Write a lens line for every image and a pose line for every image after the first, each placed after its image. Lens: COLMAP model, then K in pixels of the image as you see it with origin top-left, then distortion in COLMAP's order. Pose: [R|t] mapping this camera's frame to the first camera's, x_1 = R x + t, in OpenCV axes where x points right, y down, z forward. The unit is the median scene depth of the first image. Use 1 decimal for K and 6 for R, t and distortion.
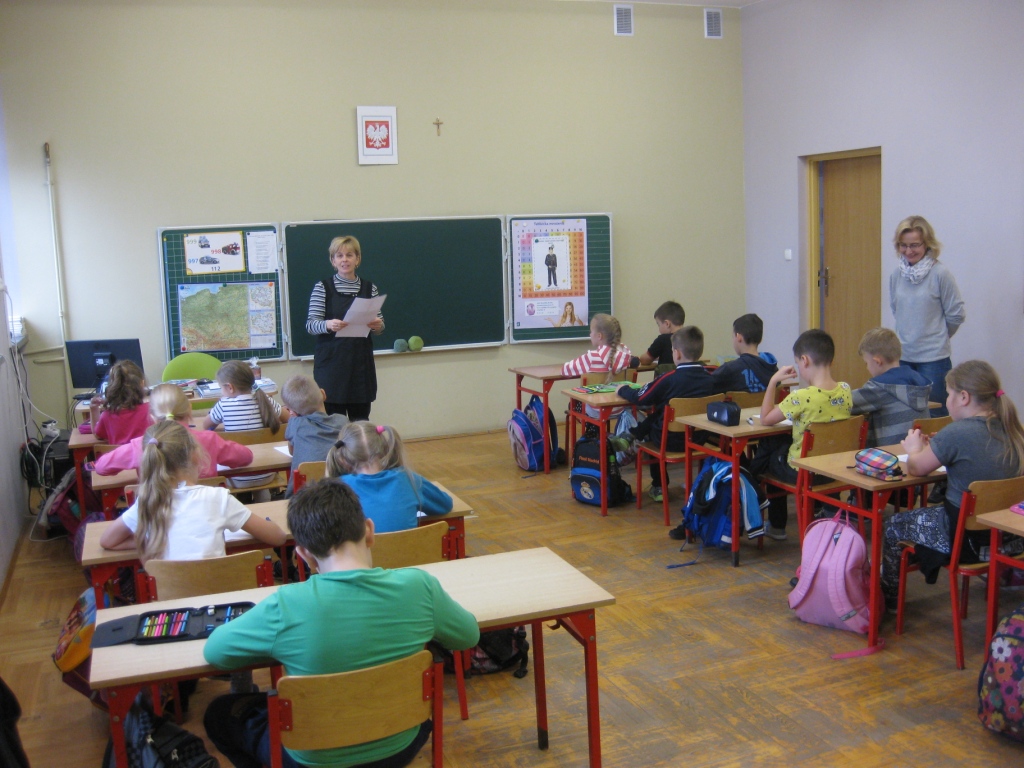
lens RADIAL K [[1053.6, 0, 512.0], [0, 1053.6, 384.0], [0, 0, 1]] dist [-0.170826, 0.131806]
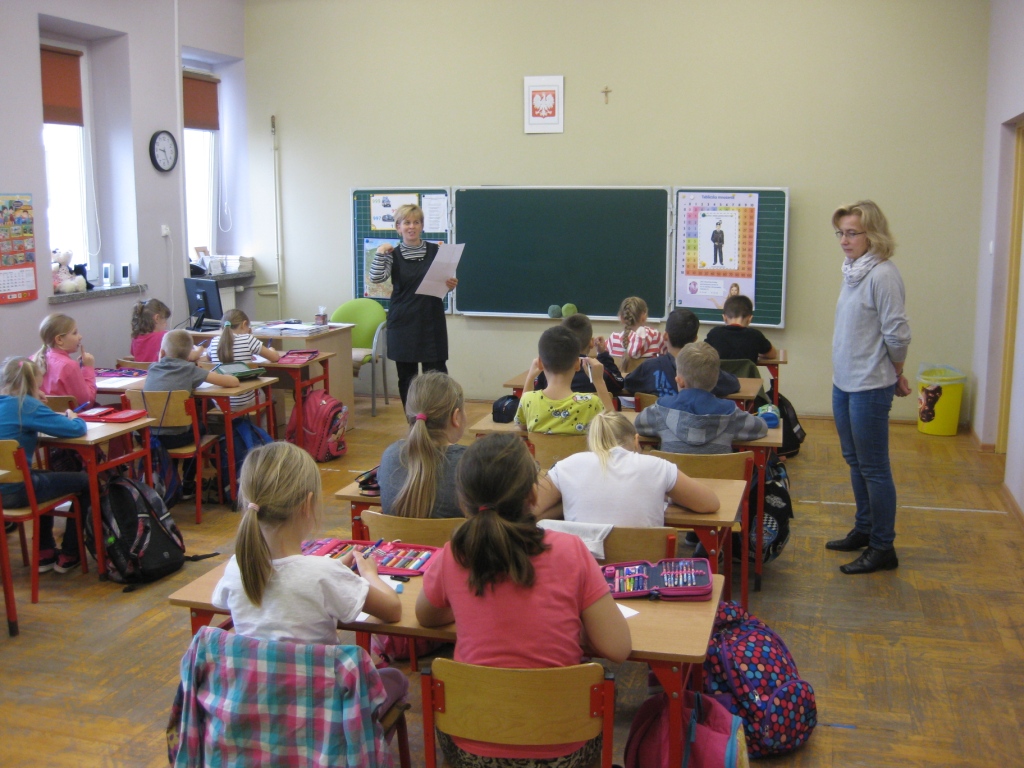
lens RADIAL K [[1053.6, 0, 512.0], [0, 1053.6, 384.0], [0, 0, 1]] dist [-0.170826, 0.131806]
pose [[0.790725, 0.138522, -0.596293, 0.493827], [-0.112998, 0.990351, 0.080221, -0.045142], [0.601652, 0.003947, 0.798749, 0.163886]]
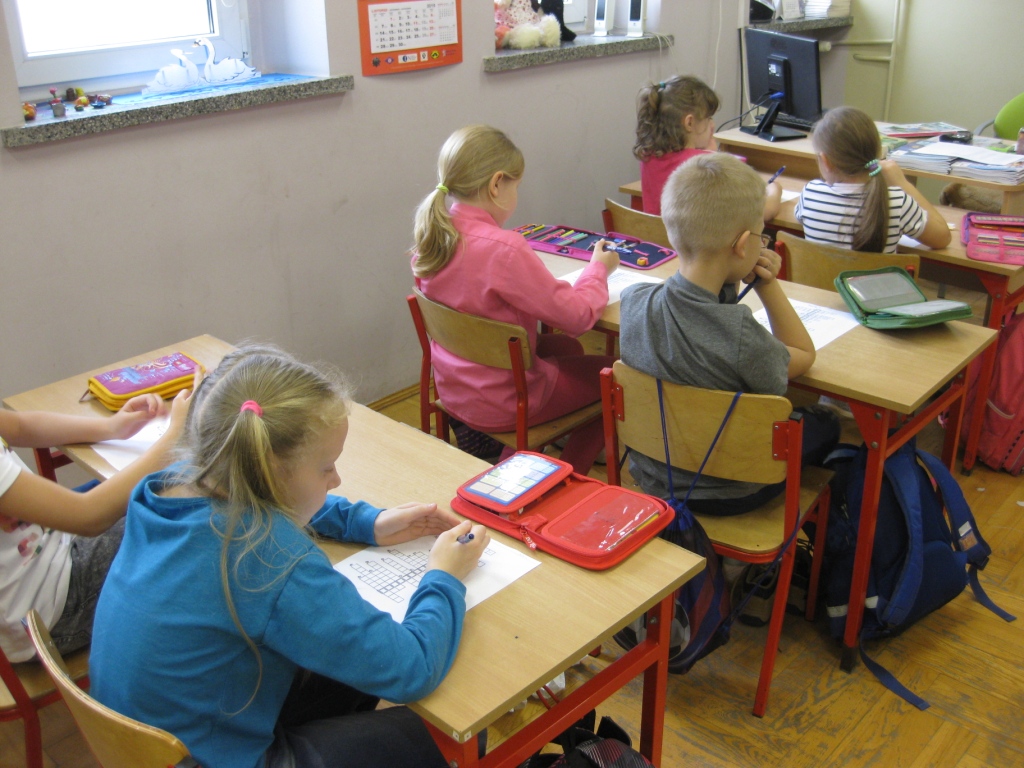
lens RADIAL K [[1053.6, 0, 512.0], [0, 1053.6, 384.0], [0, 0, 1]] dist [-0.170826, 0.131806]
pose [[0.433872, 0.397641, -0.808478, 0.086963], [-0.133708, 0.915818, 0.378681, -0.046197], [0.890998, -0.056199, 0.450515, 0.414852]]
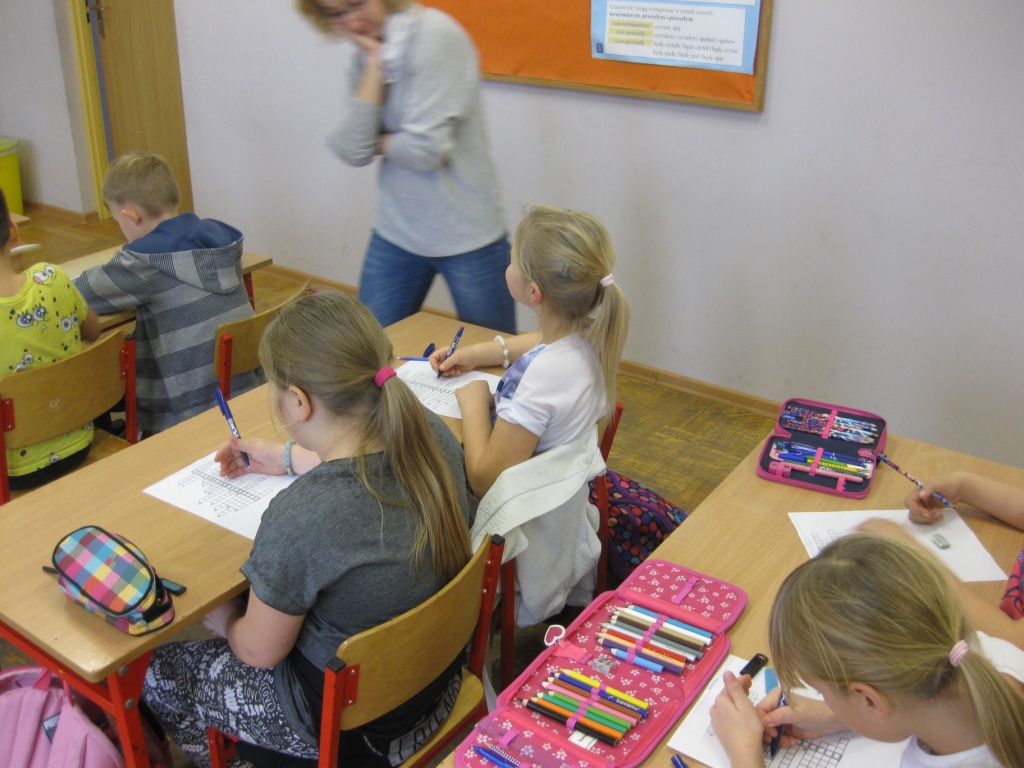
lens RADIAL K [[1053.6, 0, 512.0], [0, 1053.6, 384.0], [0, 0, 1]] dist [-0.170826, 0.131806]
pose [[0.819267, -0.194381, 0.539461, 0.138997], [0.043213, 0.959045, 0.279940, -0.047816], [-0.571782, -0.206033, 0.794113, 0.301278]]
